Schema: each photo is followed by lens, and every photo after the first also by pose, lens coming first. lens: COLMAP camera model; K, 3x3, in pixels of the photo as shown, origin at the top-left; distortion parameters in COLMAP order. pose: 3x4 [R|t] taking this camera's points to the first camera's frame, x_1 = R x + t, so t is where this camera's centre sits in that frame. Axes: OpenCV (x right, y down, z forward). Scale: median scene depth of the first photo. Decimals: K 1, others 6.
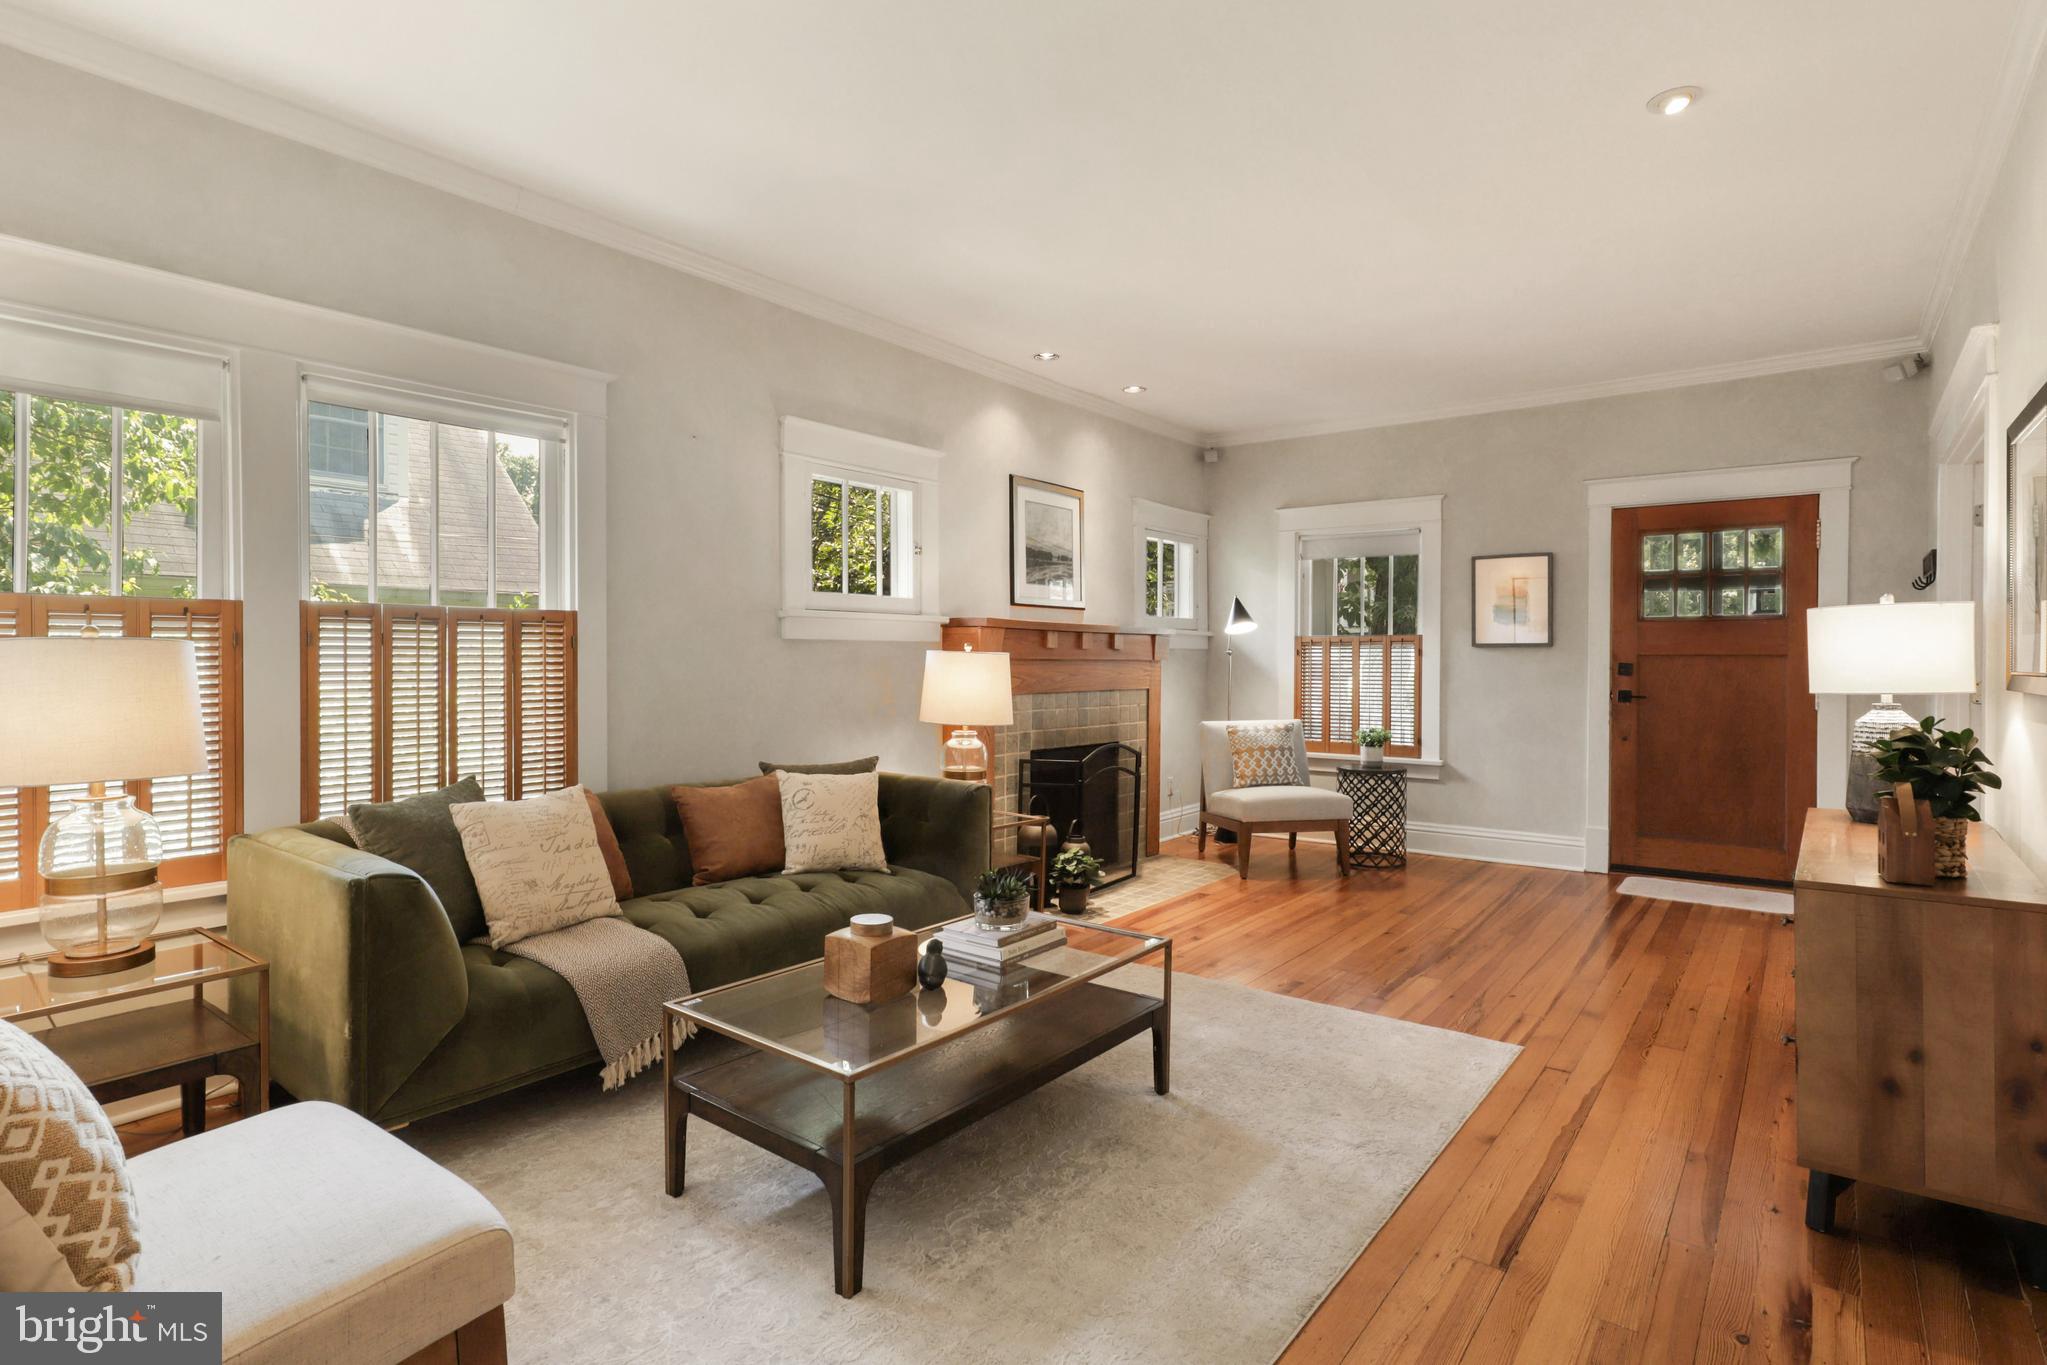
lens RADIAL K [[1033.2, 0, 1015.6], [0, 1033.2, 660.2], [0, 0, 1]] dist [-0.022868, 0.018992]
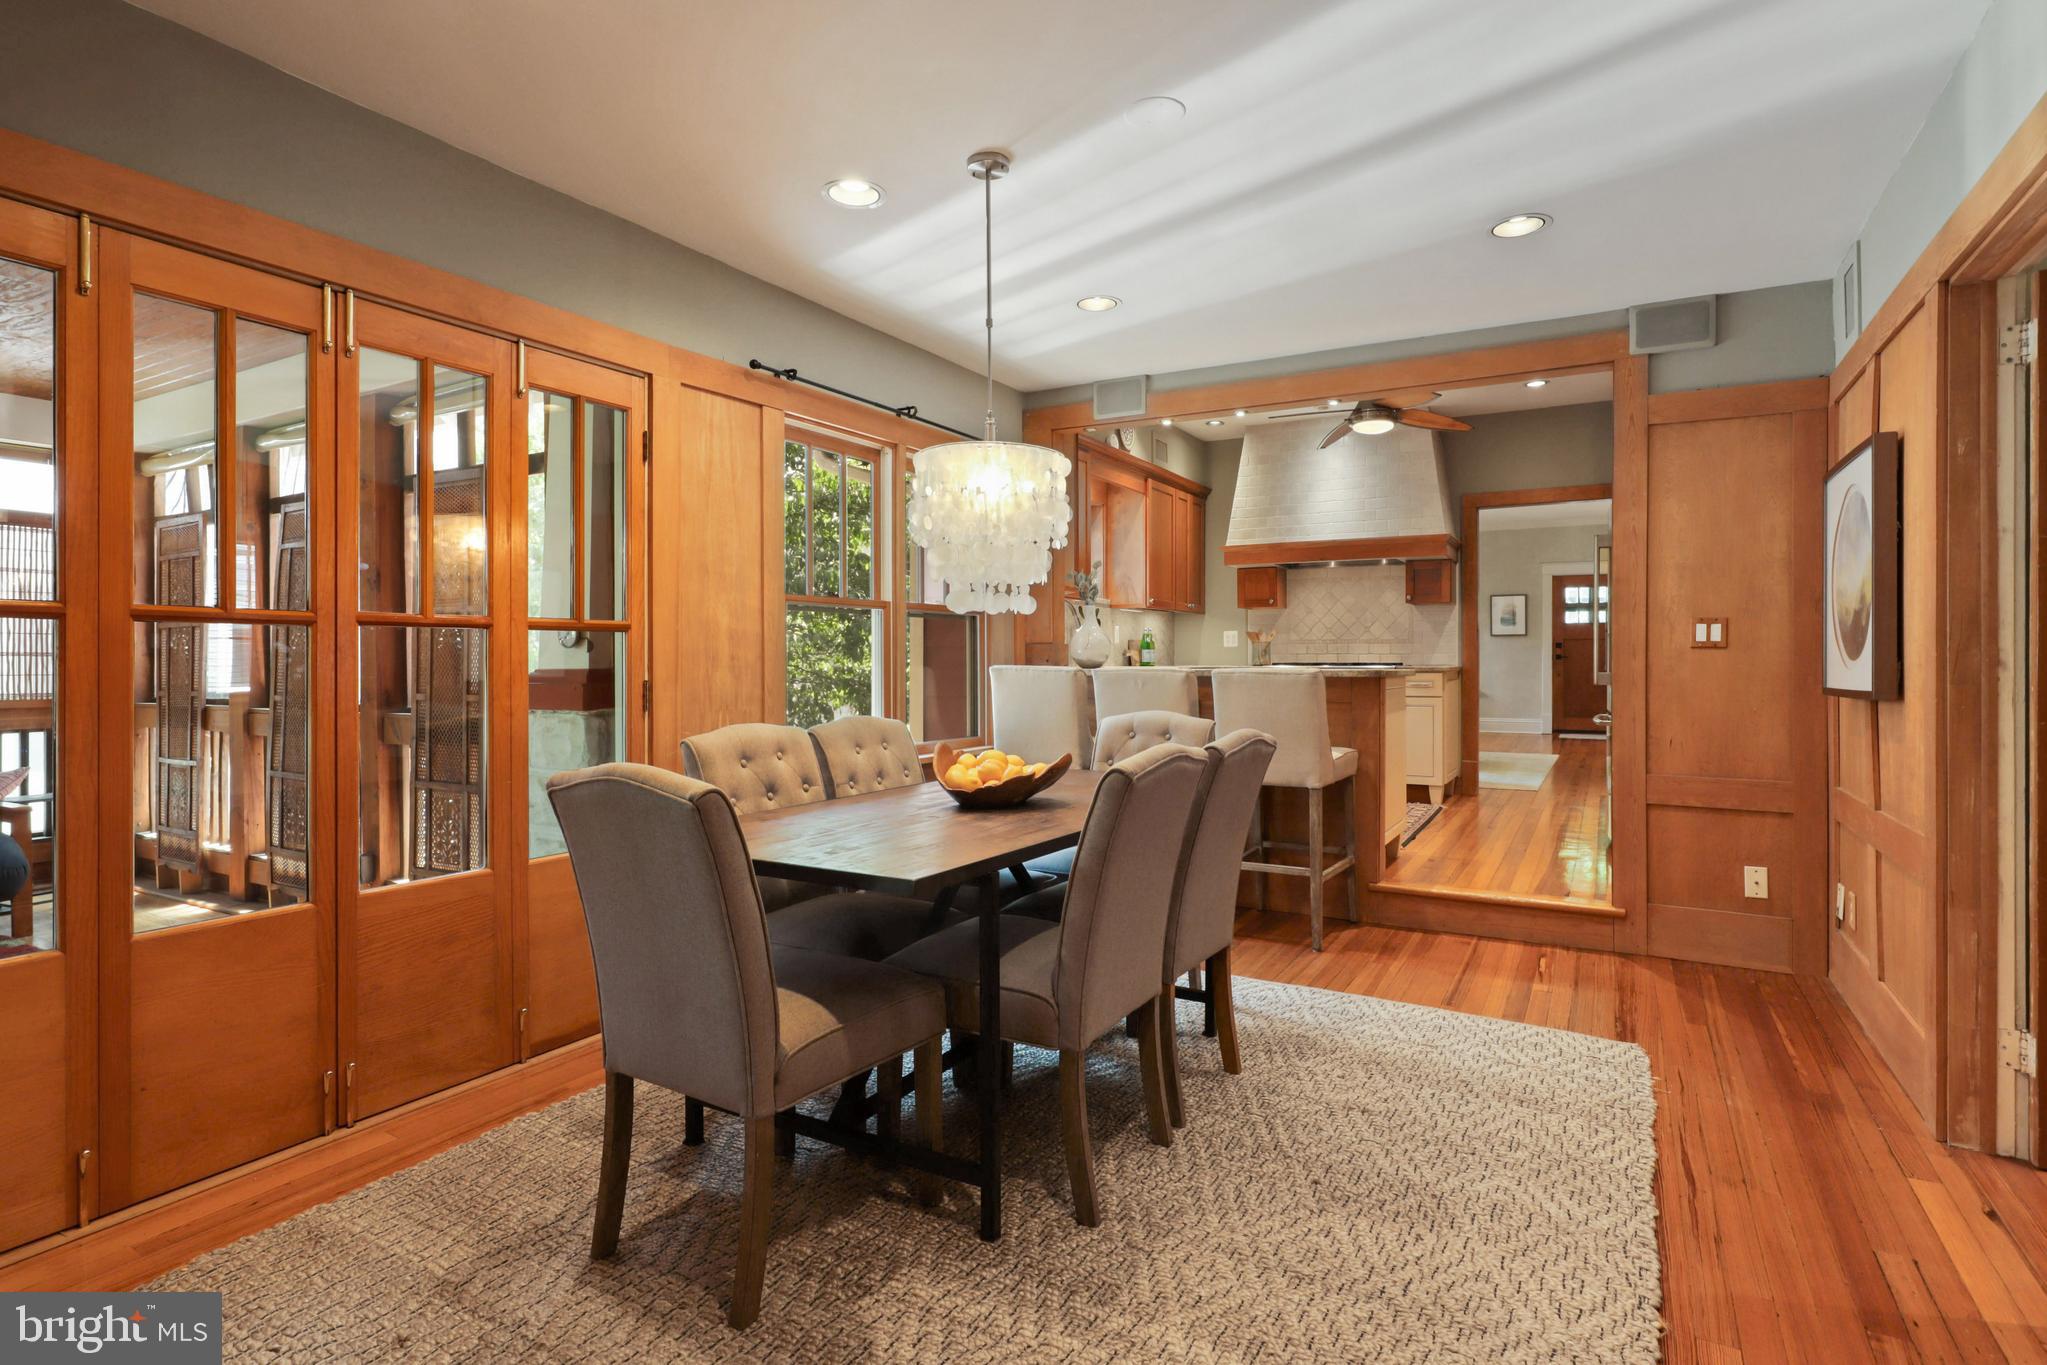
lens RADIAL K [[1034.2, 0, 1024.1], [0, 1034.2, 654.1], [0, 0, 1]] dist [-0.024761, 0.016139]
pose [[0.990094, -0.001612, 0.140396, -0.920232], [0.002538, 0.999976, -0.006416, 0.040399], [-0.140382, 0.006709, 0.990075, -1.120103]]
